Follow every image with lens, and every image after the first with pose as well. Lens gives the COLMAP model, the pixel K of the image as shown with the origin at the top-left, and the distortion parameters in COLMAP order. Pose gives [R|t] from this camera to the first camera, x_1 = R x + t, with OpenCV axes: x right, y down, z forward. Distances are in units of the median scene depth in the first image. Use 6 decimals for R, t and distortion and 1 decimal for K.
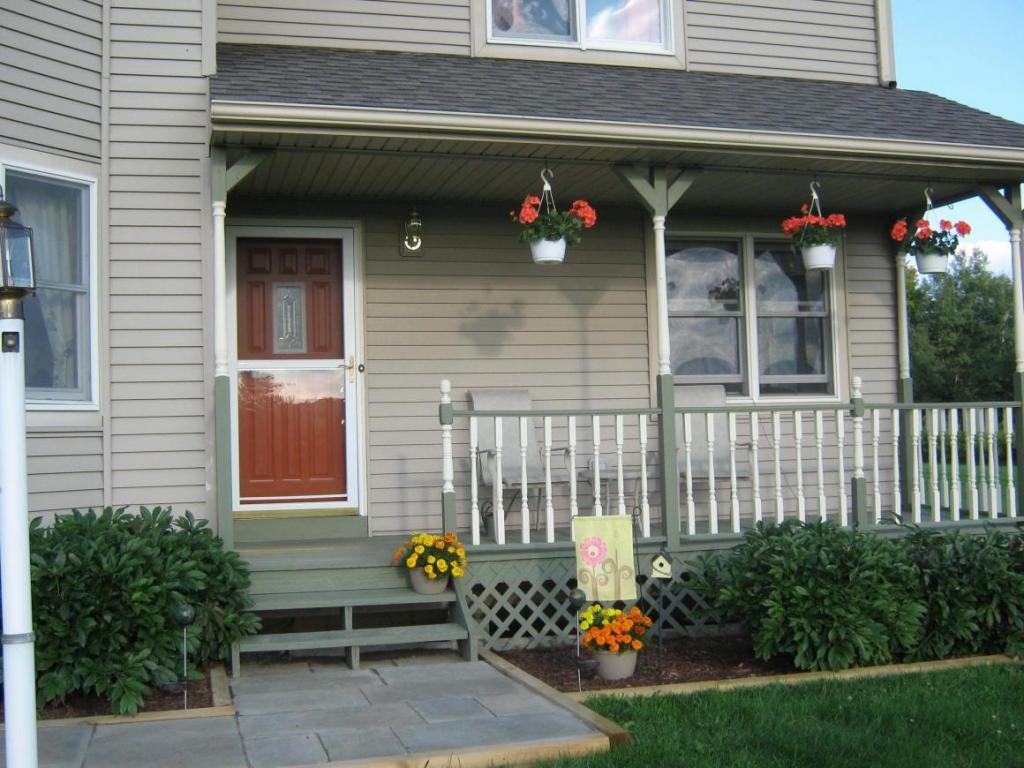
lens RADIAL K [[1149.2, 0, 509.6], [0, 1149.2, 382.8], [0, 0, 1]] dist [-0.092934, 0.000000]
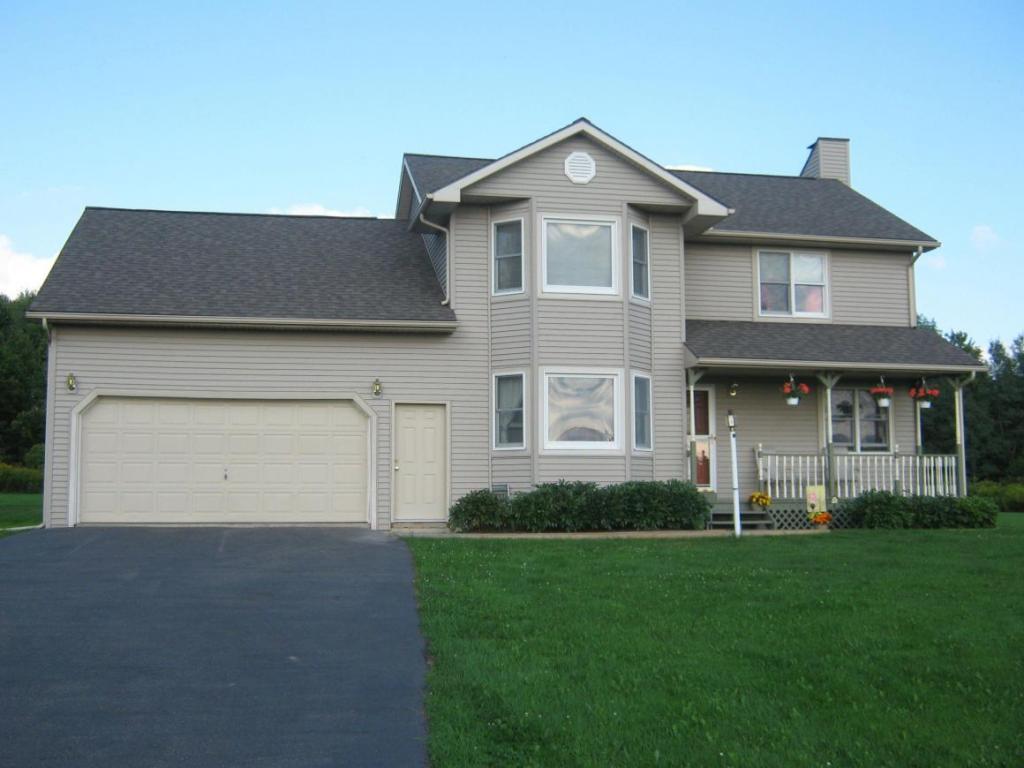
lens RADIAL K [[1149.2, 0, 514.7], [0, 1149.2, 384.5], [0, 0, 1]] dist [-0.092934, 0.000000]
pose [[0.998112, 0.015429, -0.059459, -0.475324], [-0.018532, 0.998475, -0.052008, 0.010335], [0.058565, 0.053012, 0.996875, -1.871591]]
